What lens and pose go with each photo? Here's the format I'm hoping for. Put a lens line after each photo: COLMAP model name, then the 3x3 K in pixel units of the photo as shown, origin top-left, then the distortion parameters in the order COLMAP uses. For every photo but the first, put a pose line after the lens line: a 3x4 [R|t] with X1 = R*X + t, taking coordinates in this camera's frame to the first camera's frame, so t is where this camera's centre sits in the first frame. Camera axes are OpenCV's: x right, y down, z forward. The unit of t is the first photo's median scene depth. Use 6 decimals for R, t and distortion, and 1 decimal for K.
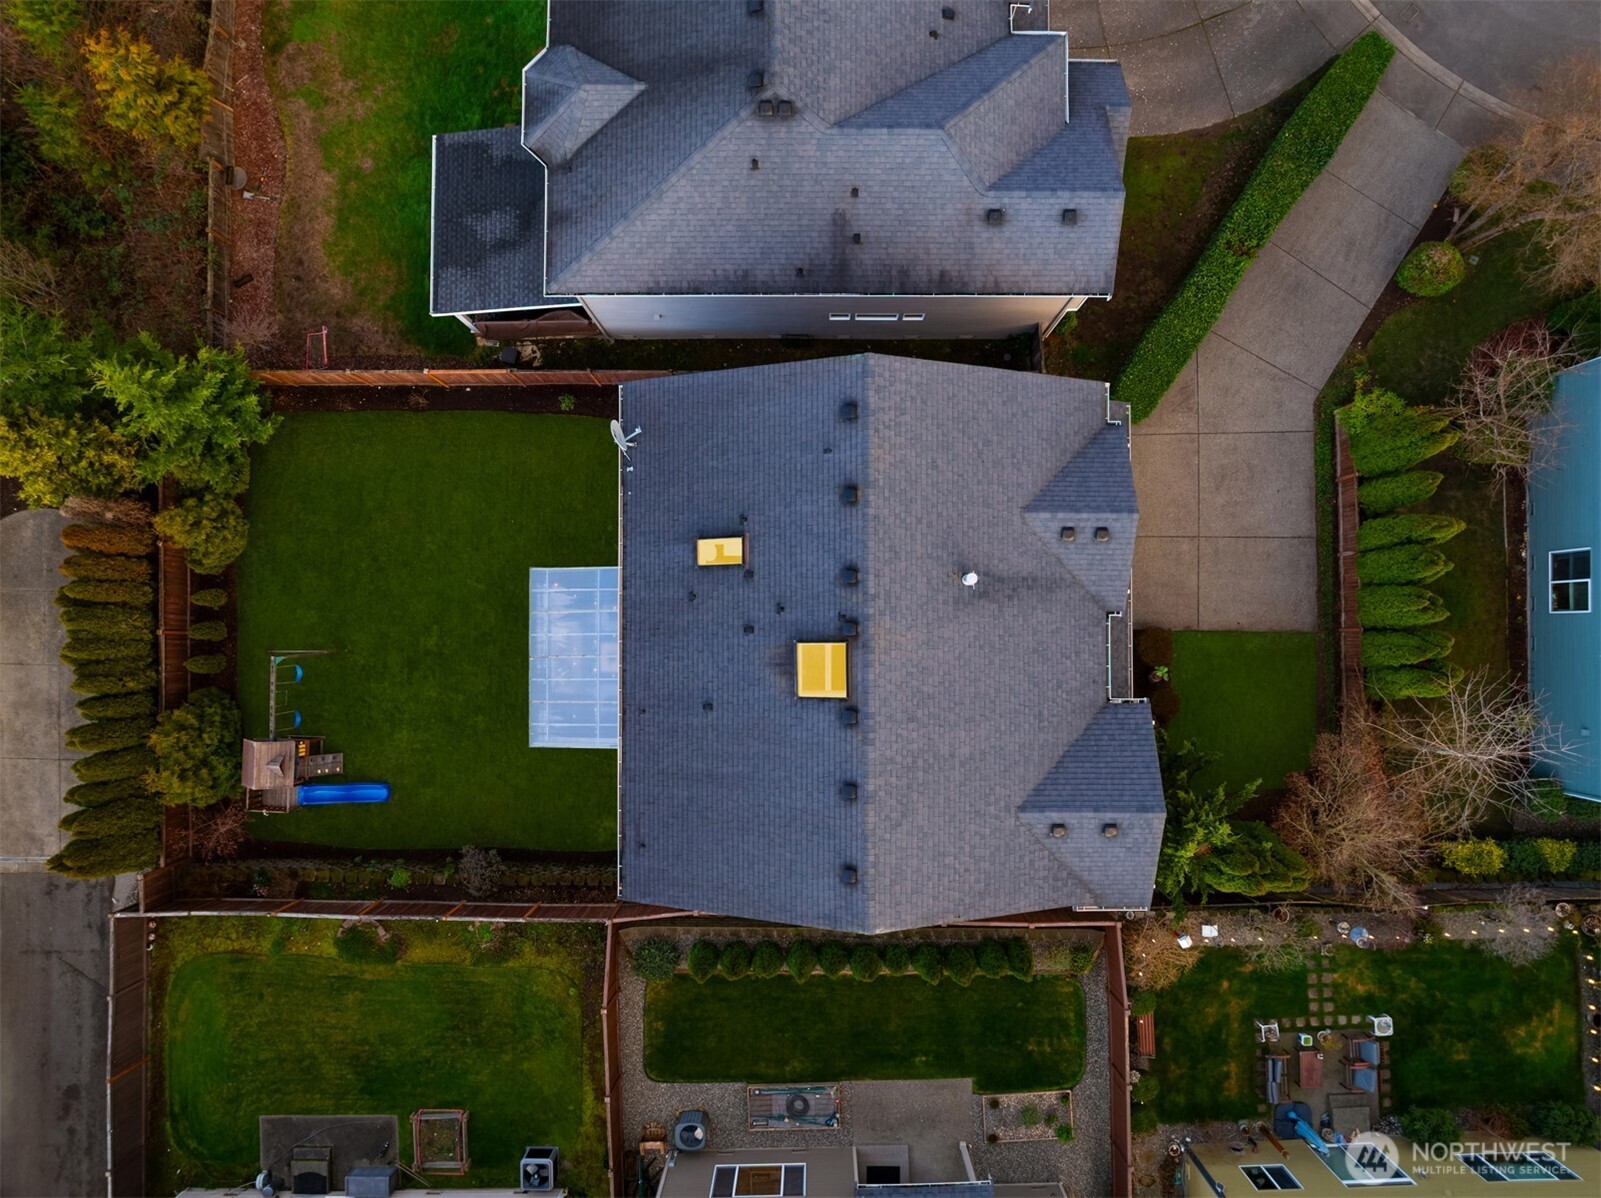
lens RADIAL K [[1107.4, 0, 800.5], [0, 1107.4, 599.0], [0, 0, 1]] dist [-0.007681, -0.002320]
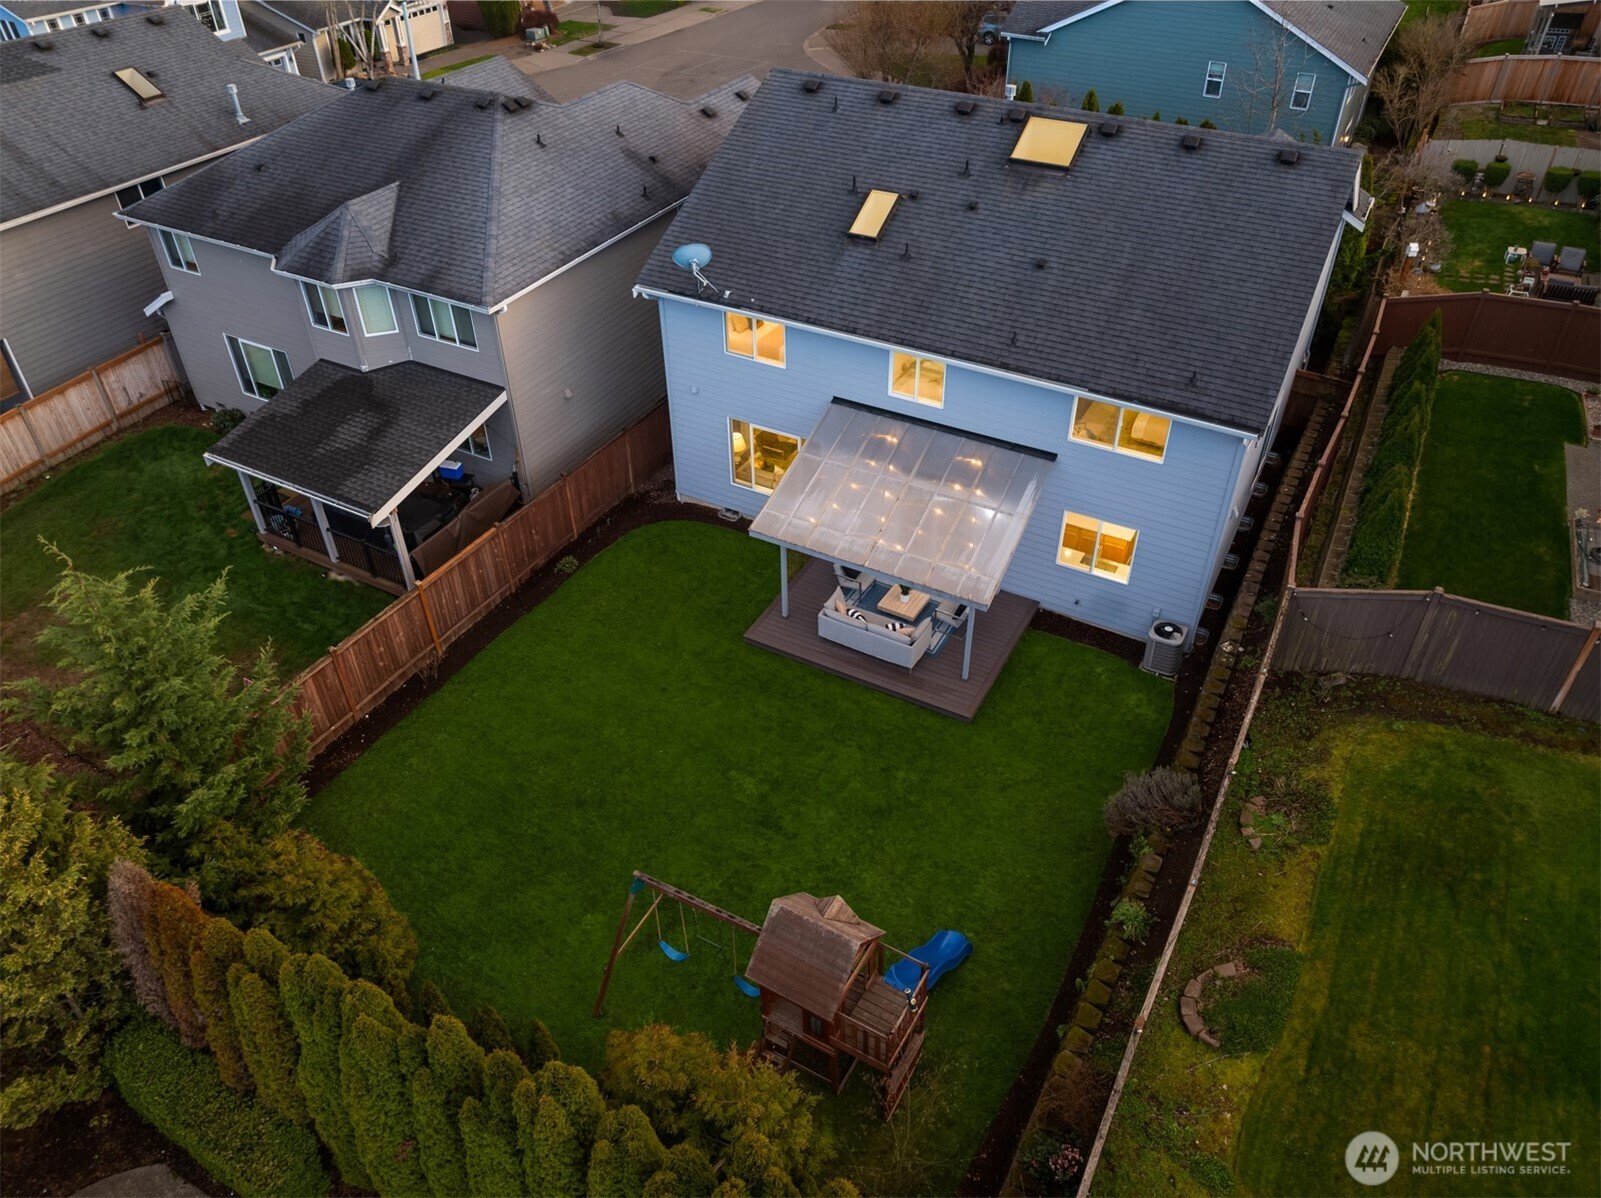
lens RADIAL K [[1107.4, 0, 800.5], [0, 1107.4, 599.0], [0, 0, 1]] dist [-0.007681, -0.002320]
pose [[0.476884, -0.552434, 0.683665, -0.735504], [0.878685, 0.319295, -0.354913, 0.265124], [-0.022225, 0.769979, 0.637682, 0.585559]]
